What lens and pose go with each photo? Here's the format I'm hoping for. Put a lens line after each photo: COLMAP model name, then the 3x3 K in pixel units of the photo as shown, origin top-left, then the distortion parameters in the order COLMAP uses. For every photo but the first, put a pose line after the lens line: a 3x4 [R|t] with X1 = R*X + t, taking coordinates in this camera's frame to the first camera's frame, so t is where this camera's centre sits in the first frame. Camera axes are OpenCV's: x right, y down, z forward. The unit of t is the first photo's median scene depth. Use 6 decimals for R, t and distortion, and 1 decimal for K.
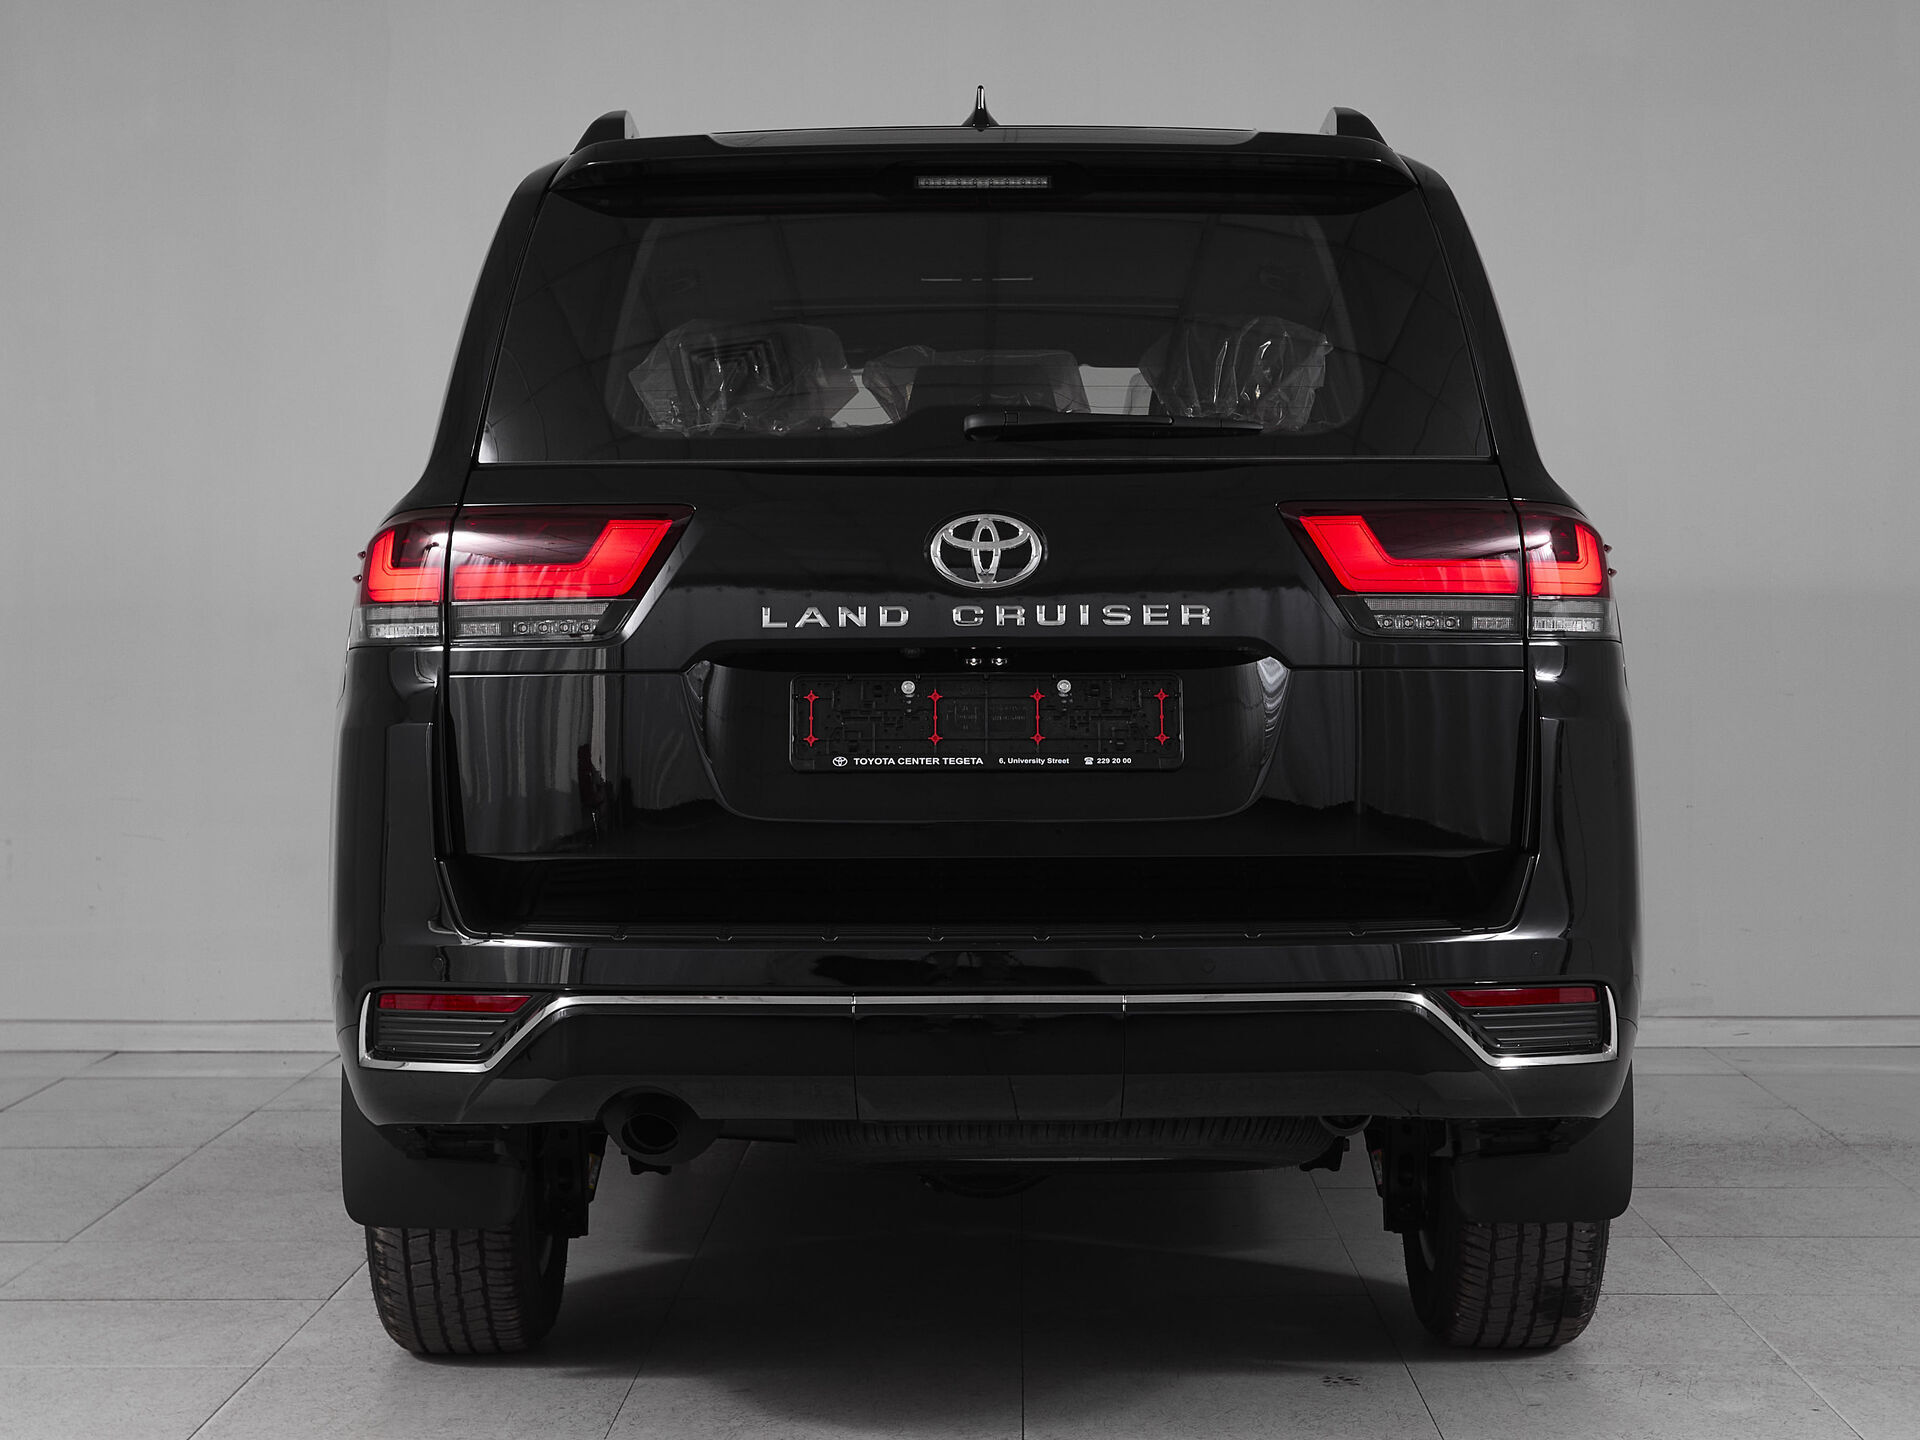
lens RADIAL K [[2467.6, 0, 957.8], [0, 2467.6, 712.7], [0, 0, 1]] dist [0.012858, 0.000000]
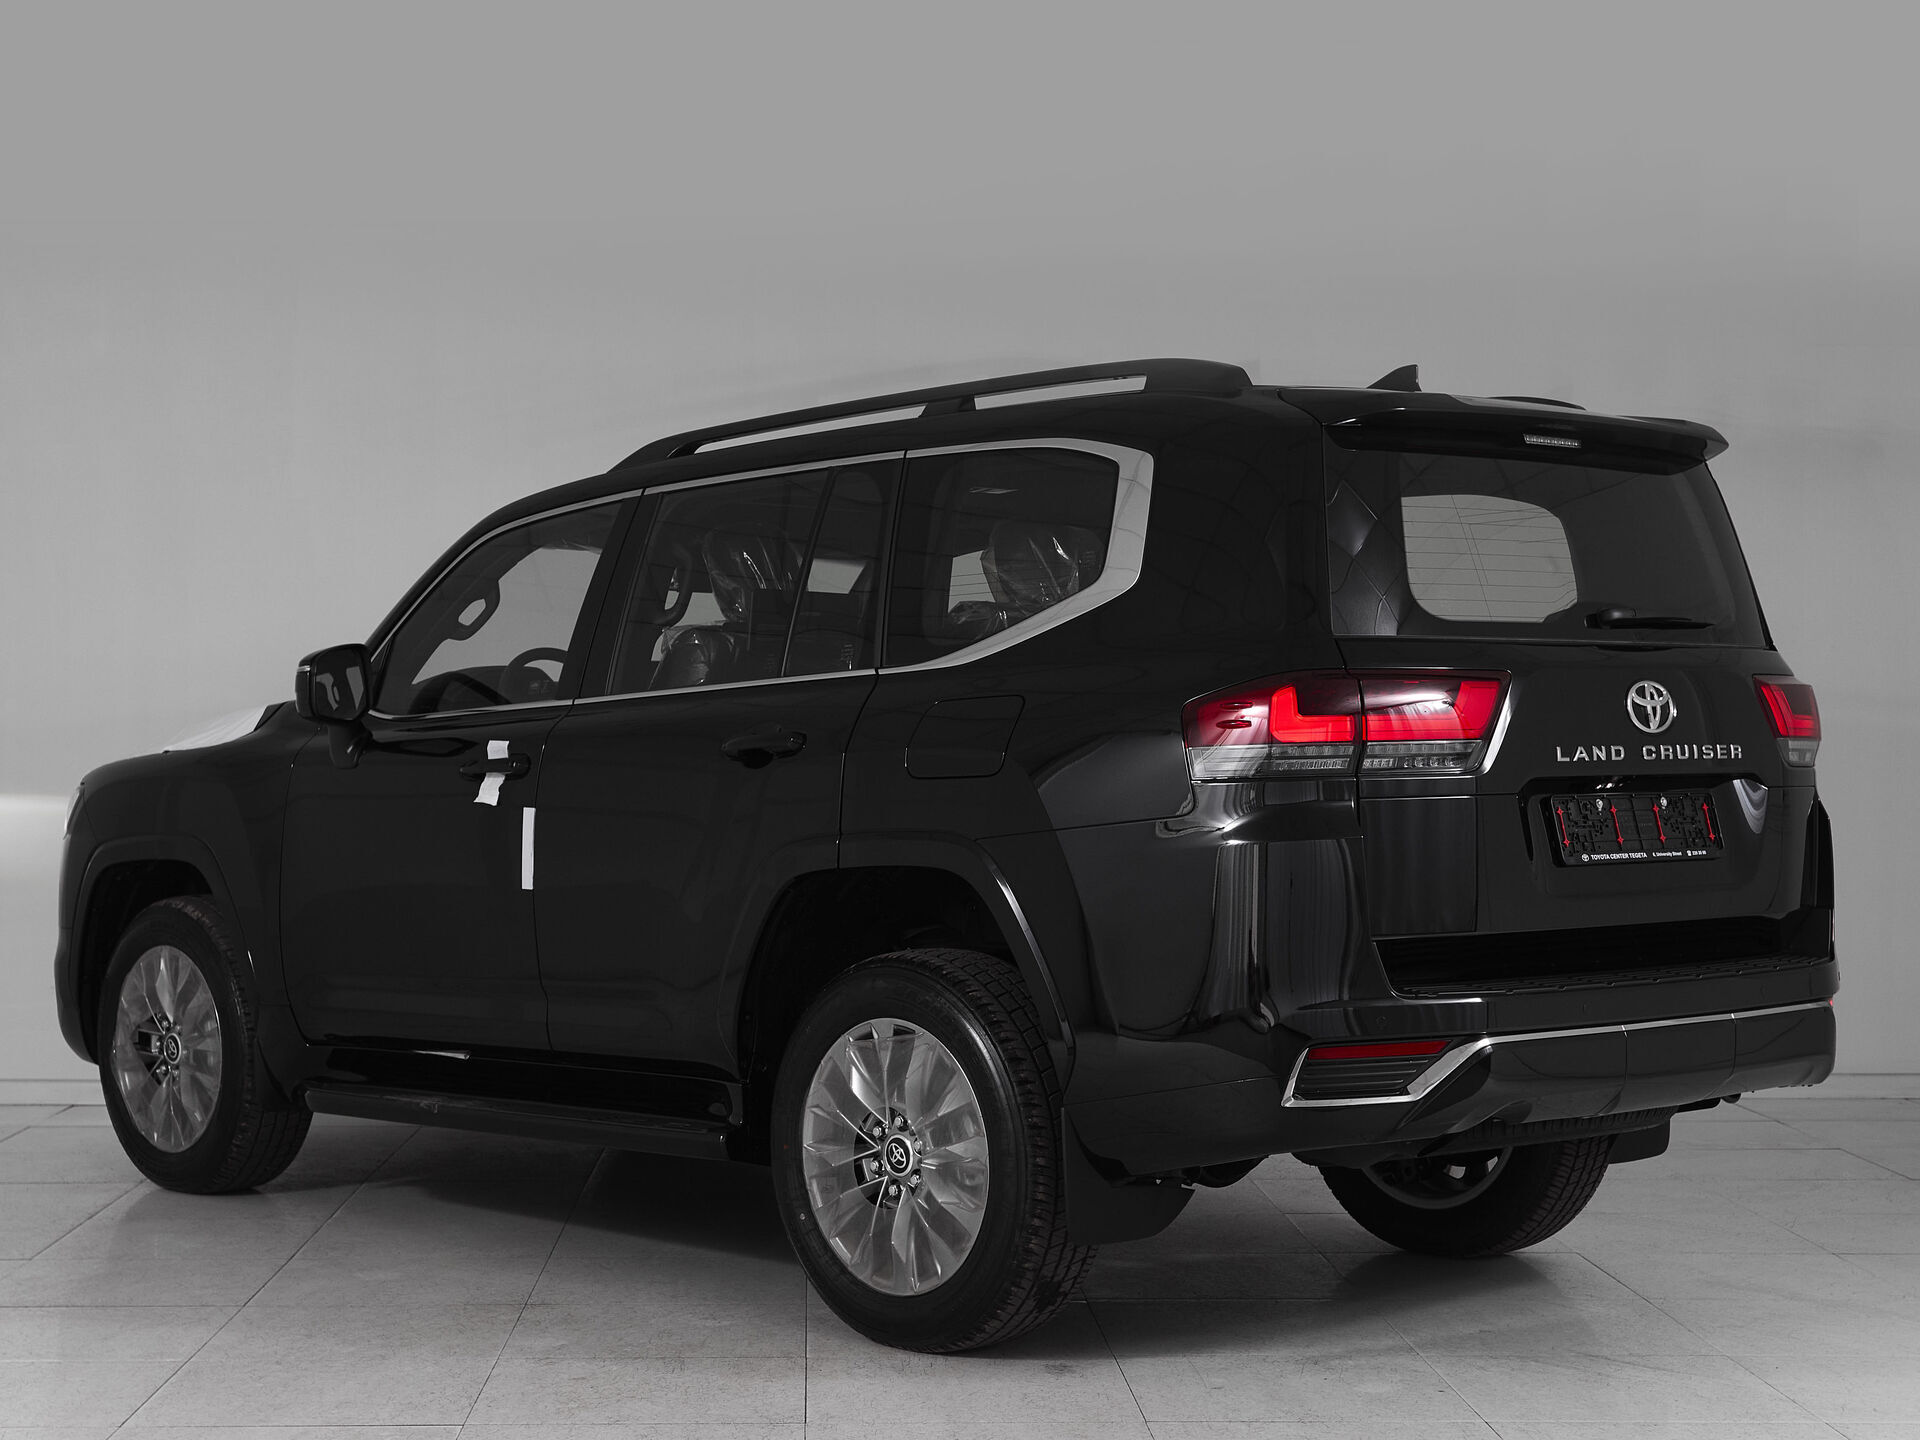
lens RADIAL K [[2467.6, 0, 957.4], [0, 2467.6, 728.1], [0, 0, 1]] dist [0.012858, 0.000000]
pose [[0.857872, 0.001506, 0.513862, -1.059373], [0.027524, 0.998426, -0.048876, 0.005203], [-0.513127, 0.056073, 0.856479, -0.010242]]
